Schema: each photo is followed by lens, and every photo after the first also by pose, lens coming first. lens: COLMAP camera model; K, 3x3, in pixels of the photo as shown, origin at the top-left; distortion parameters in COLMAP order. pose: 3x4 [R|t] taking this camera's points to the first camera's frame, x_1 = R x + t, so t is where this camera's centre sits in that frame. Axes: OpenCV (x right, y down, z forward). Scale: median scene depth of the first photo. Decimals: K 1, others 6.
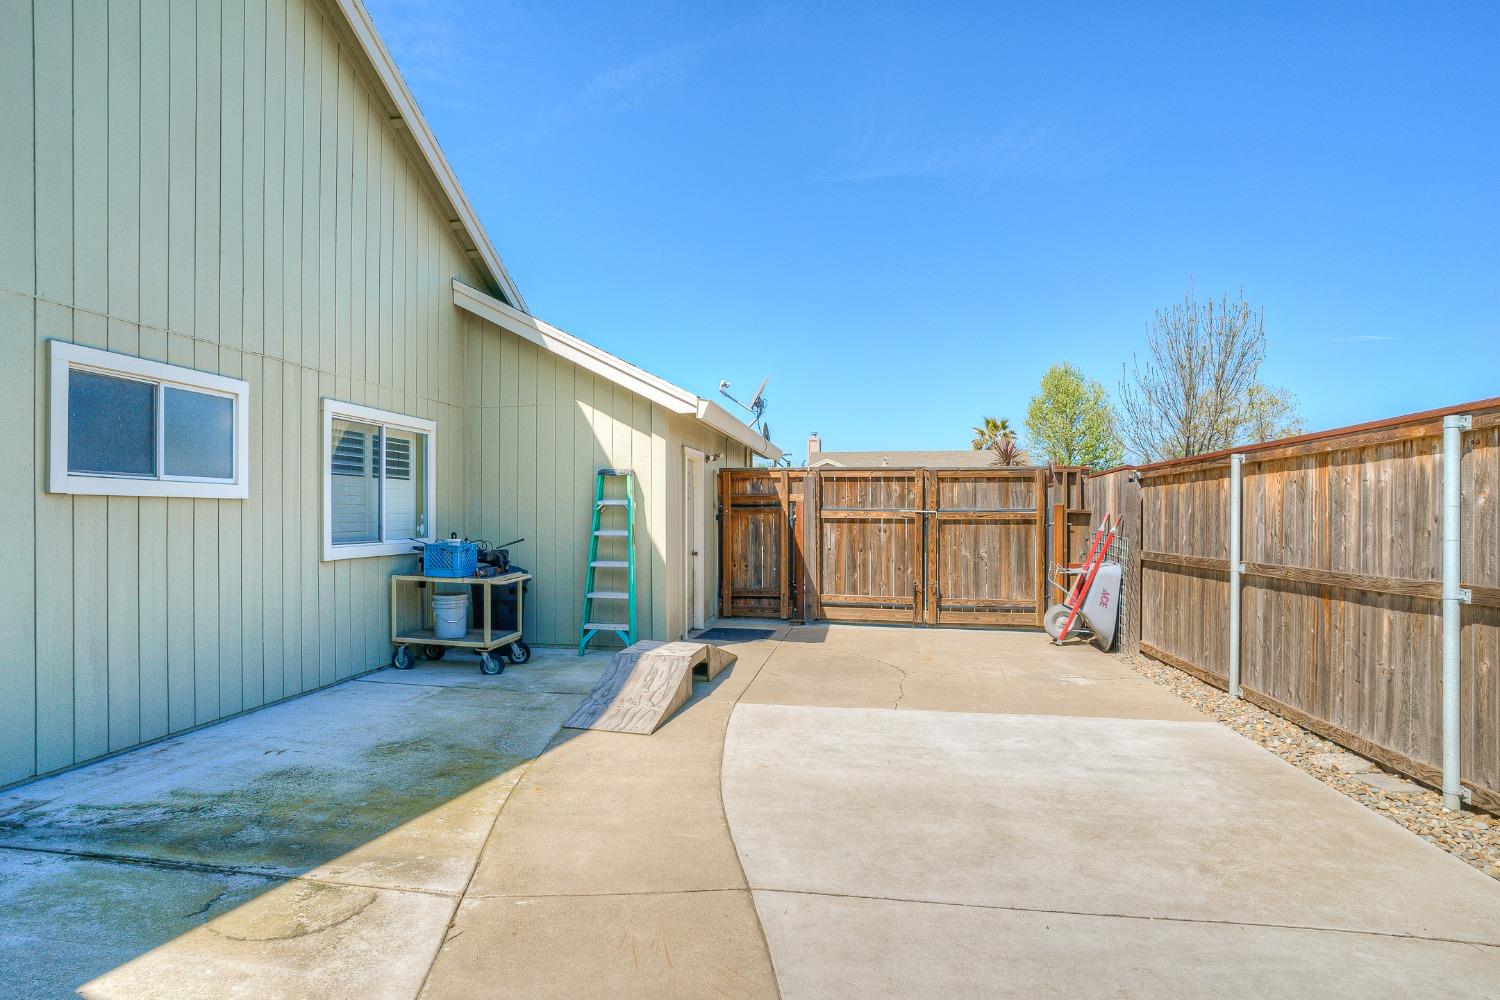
lens RADIAL K [[801.6, 0, 747.3], [0, 801.6, 513.2], [0, 0, 1]] dist [-0.060236, 0.034299]
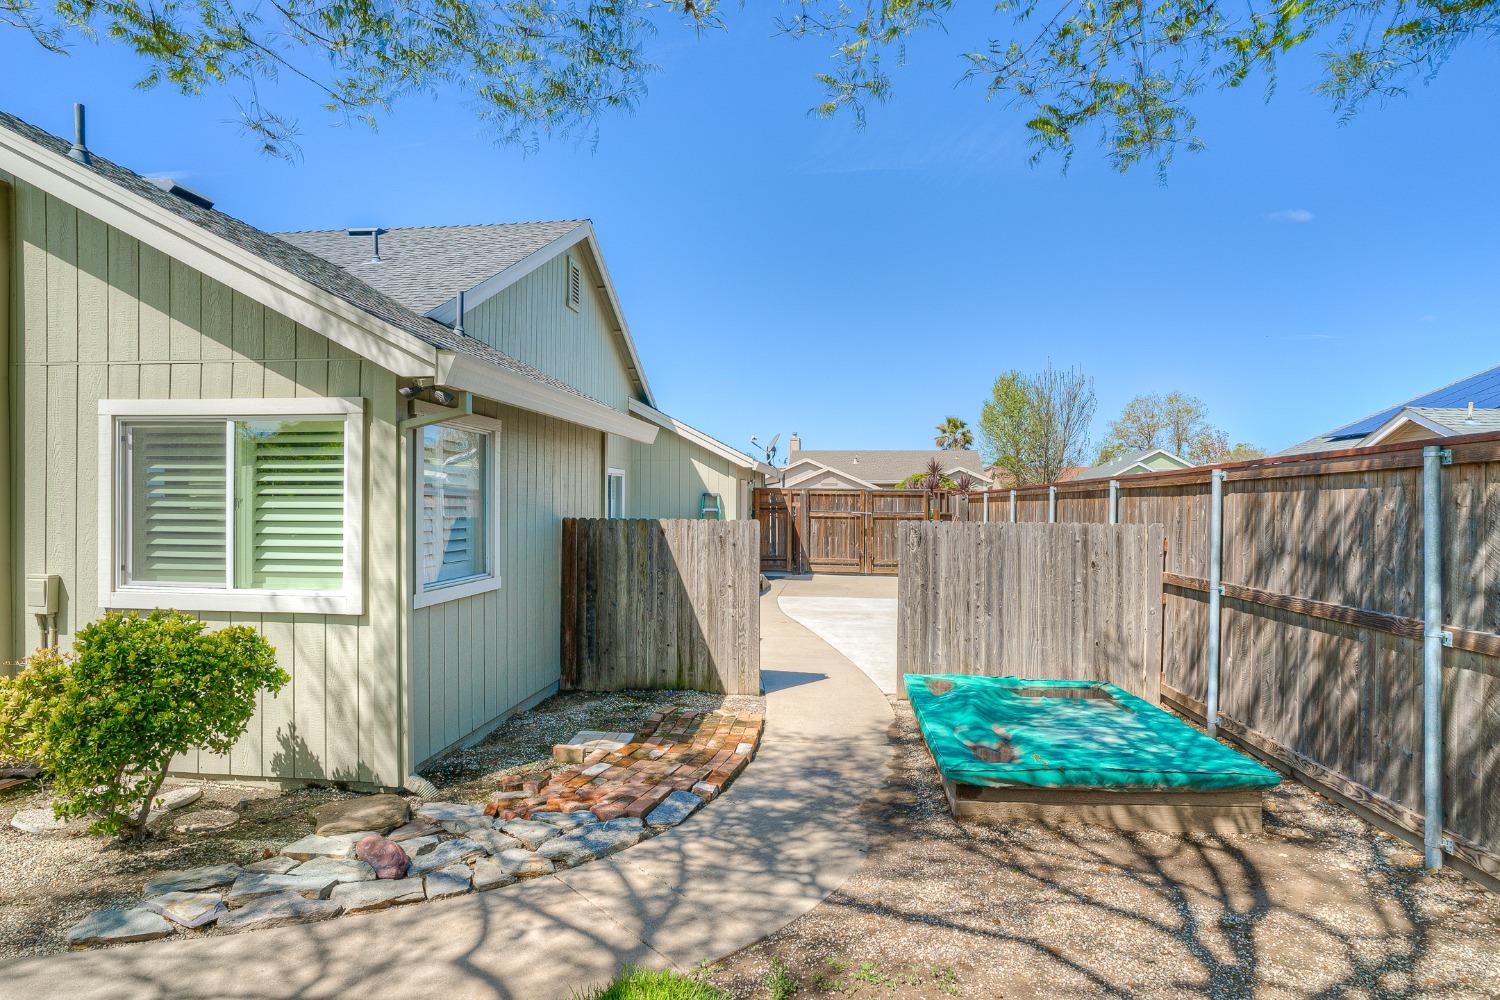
lens RADIAL K [[801.6, 0, 751.3], [0, 801.6, 500.4], [0, 0, 1]] dist [-0.060236, 0.034299]
pose [[0.999261, 0.004820, 0.038144, -0.112487], [-0.004821, 0.999988, -0.000064, -0.029747], [-0.038144, -0.000119, 0.999272, -0.838134]]
